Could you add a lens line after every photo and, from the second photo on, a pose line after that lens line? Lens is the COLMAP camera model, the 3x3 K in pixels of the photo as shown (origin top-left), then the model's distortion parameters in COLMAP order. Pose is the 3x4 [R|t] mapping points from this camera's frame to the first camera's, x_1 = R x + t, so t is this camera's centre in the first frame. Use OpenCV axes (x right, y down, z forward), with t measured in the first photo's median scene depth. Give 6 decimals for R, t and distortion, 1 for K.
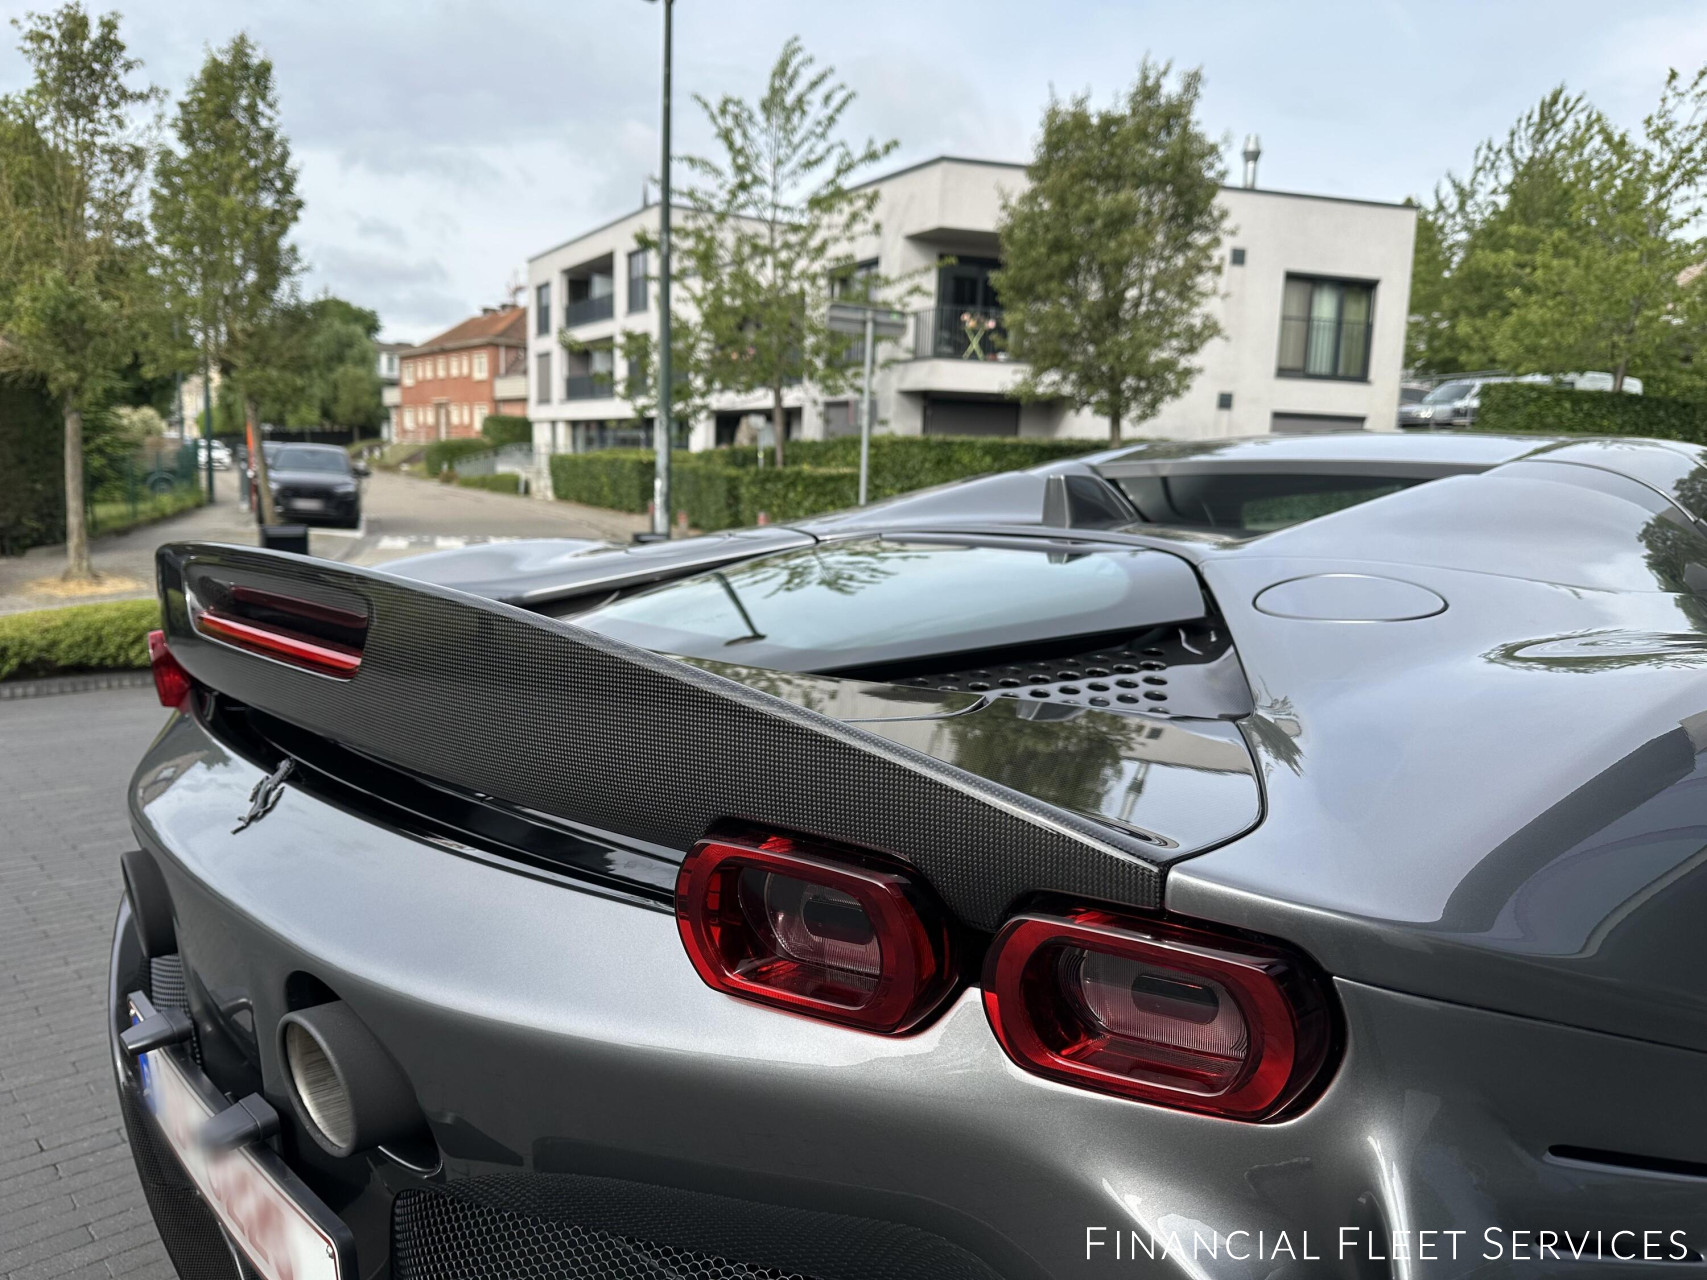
lens RADIAL K [[1253.8, 0, 880.3], [0, 1253.8, 635.8], [0, 0, 1]] dist [0.036736, -0.031546]
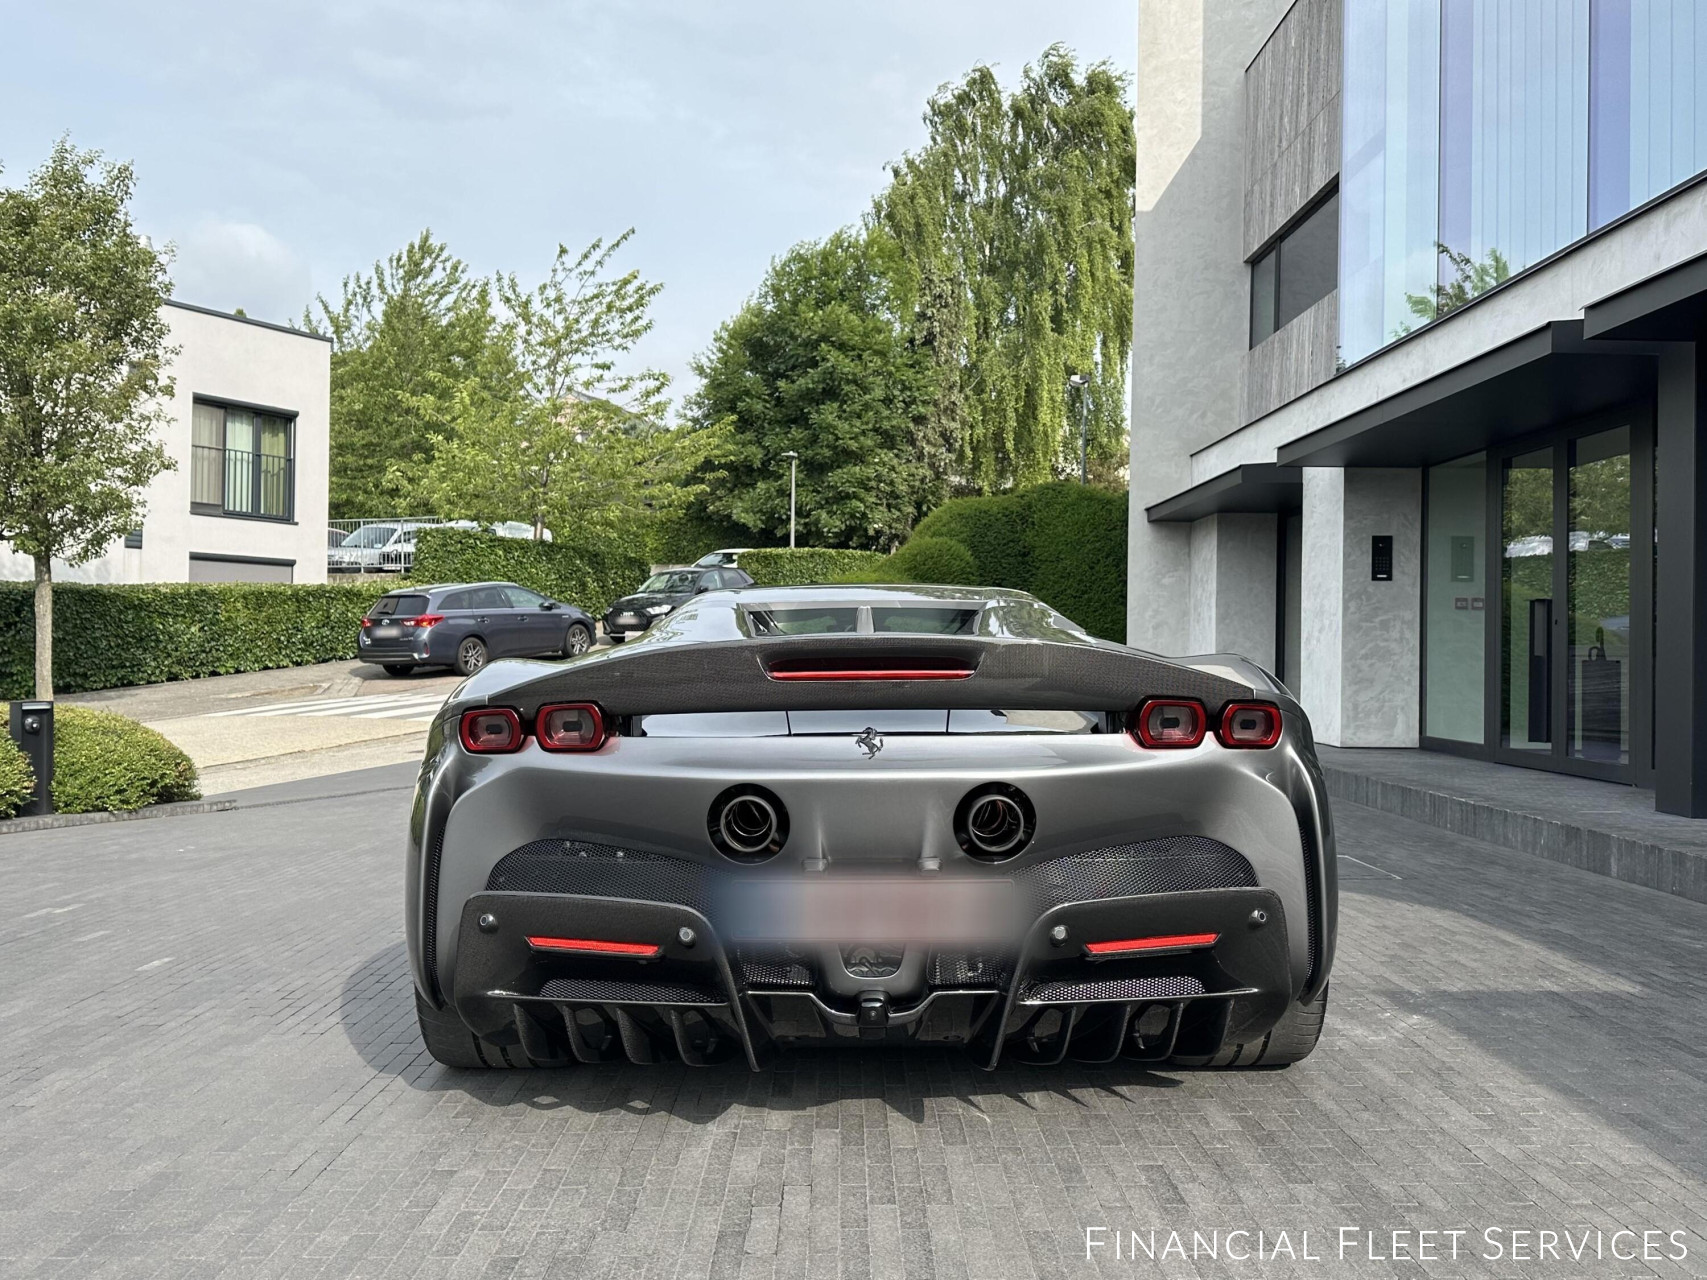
lens RADIAL K [[1539.1, 0, 823.8], [0, 1539.1, 651.0], [0, 0, 1]] dist [0.090133, -0.128144]
pose [[0.719129, -0.026813, 0.694359, -0.126756], [0.103991, 0.992155, -0.069388, 0.007688], [-0.687051, 0.122106, 0.716276, -0.049587]]
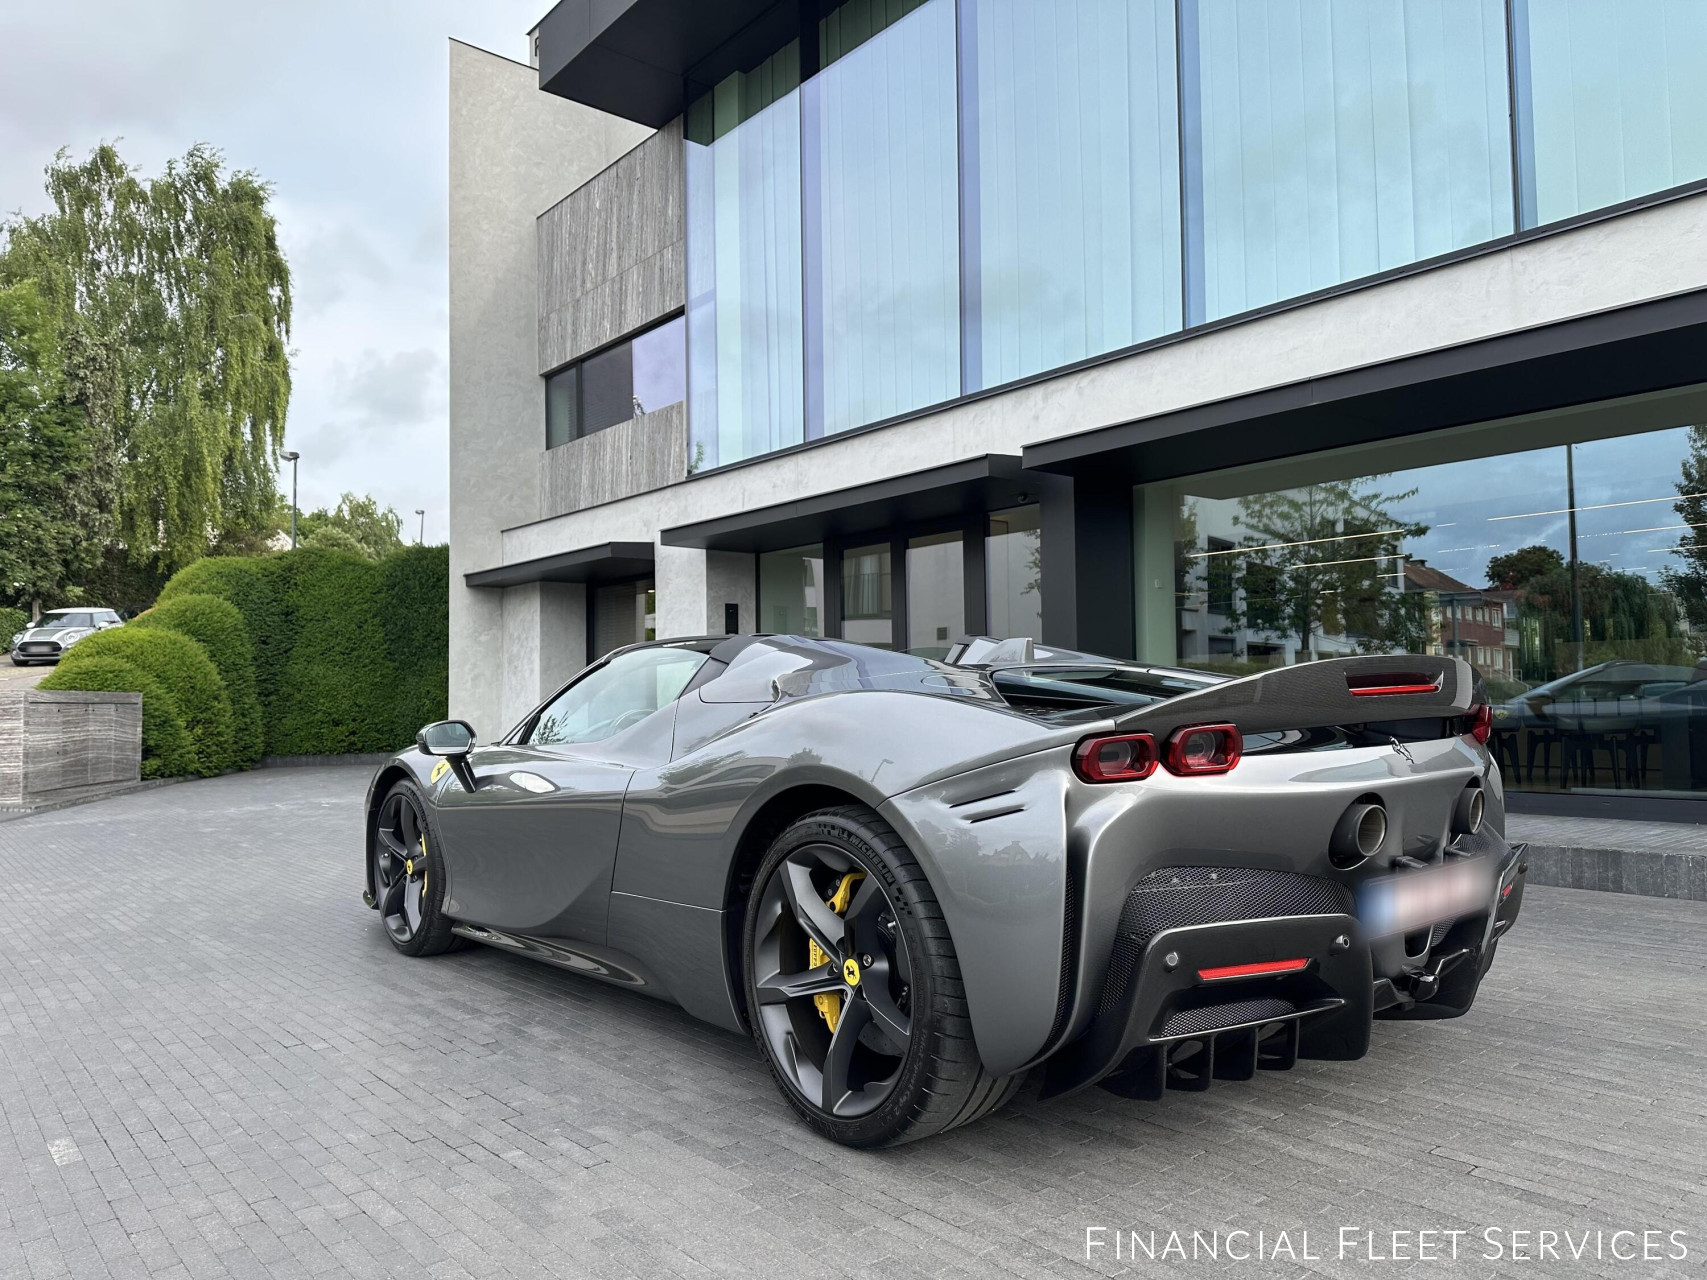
lens RADIAL K [[1258.2, 0, 865.7], [0, 1258.2, 640.0], [0, 0, 1]] dist [0.071047, -0.088079]
pose [[0.091983, 0.012099, 0.995687, -0.166583], [0.148198, 0.988624, -0.025704, -0.009986], [-0.984671, 0.149923, 0.089143, 0.093920]]
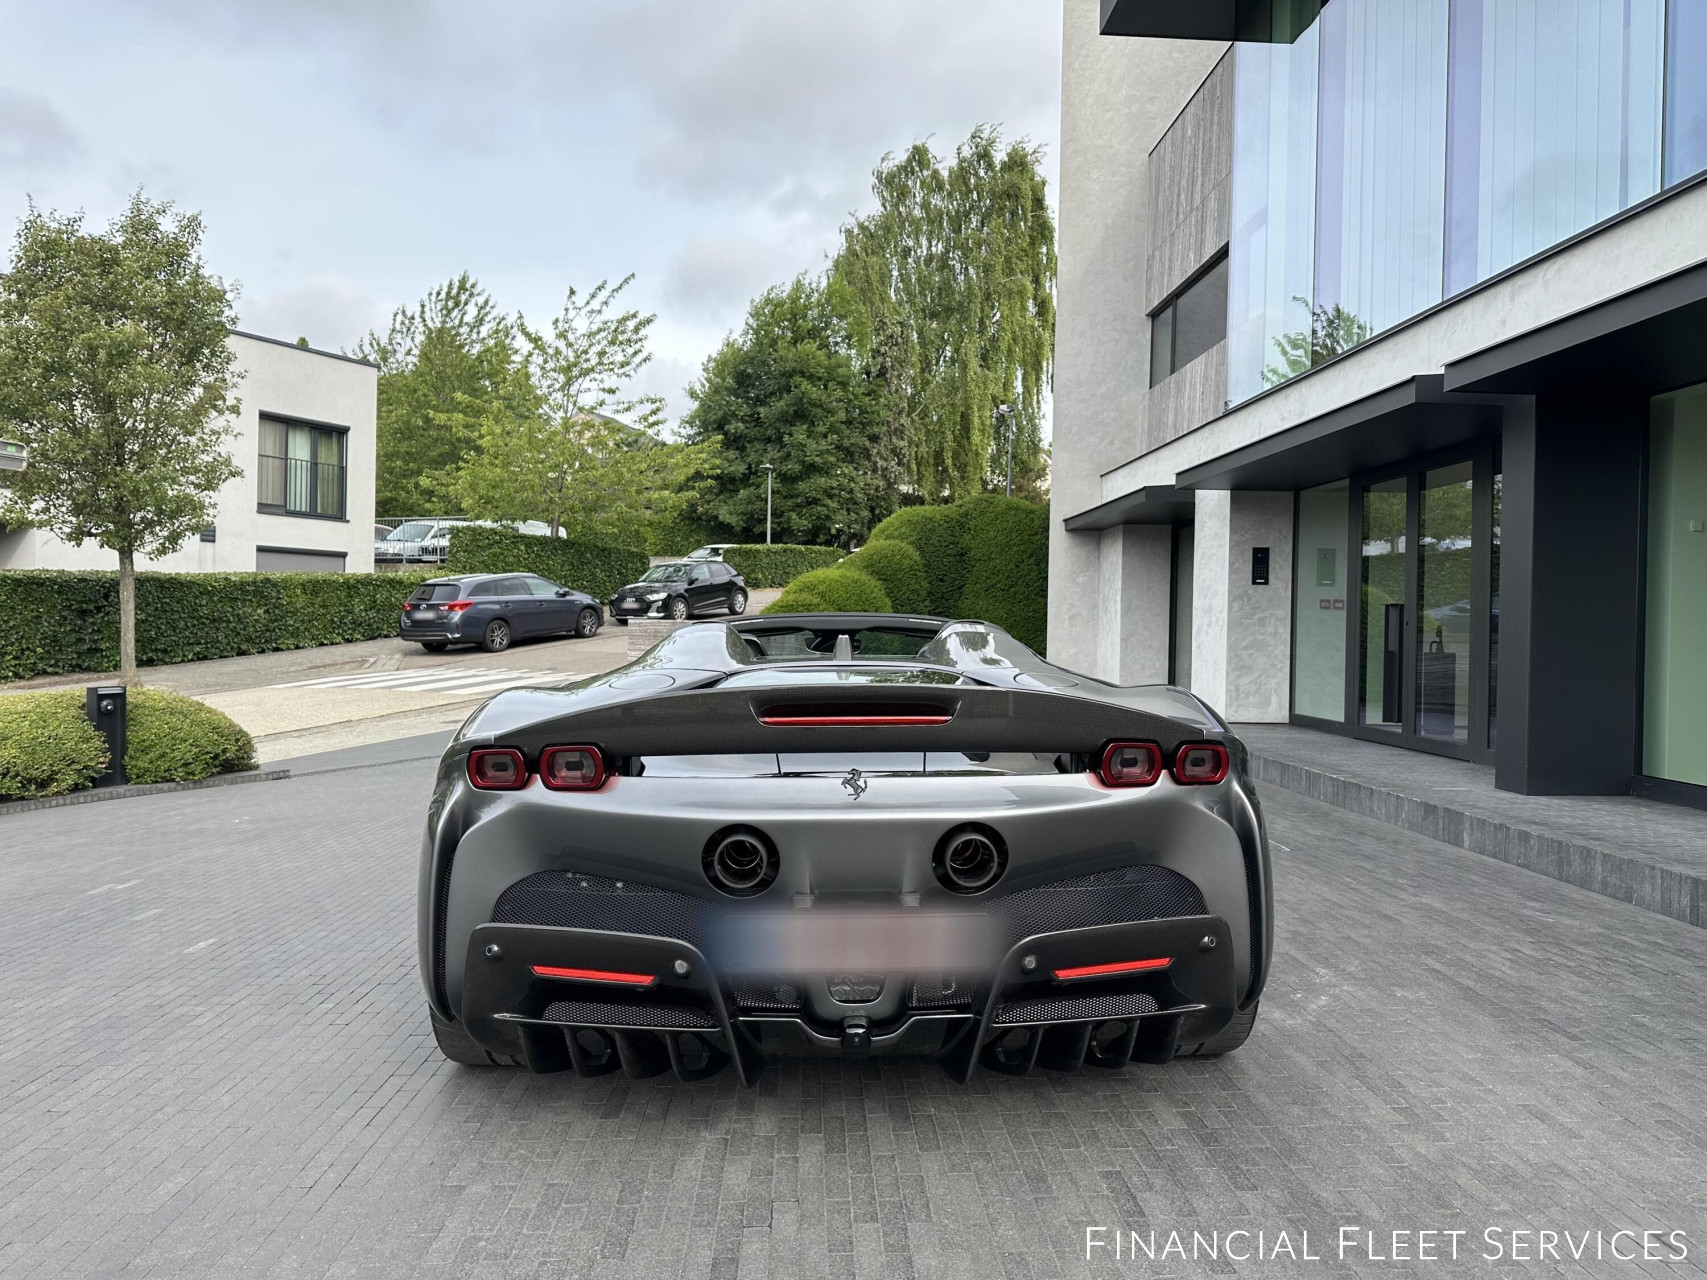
lens RADIAL K [[1258.2, 0, 848.6], [0, 1258.2, 649.4], [0, 0, 1]] dist [0.071047, -0.088079]
pose [[0.687551, -0.038212, 0.725130, -0.115539], [0.102266, 0.993757, -0.044598, -0.001094], [-0.718898, 0.104819, 0.687167, -0.036322]]
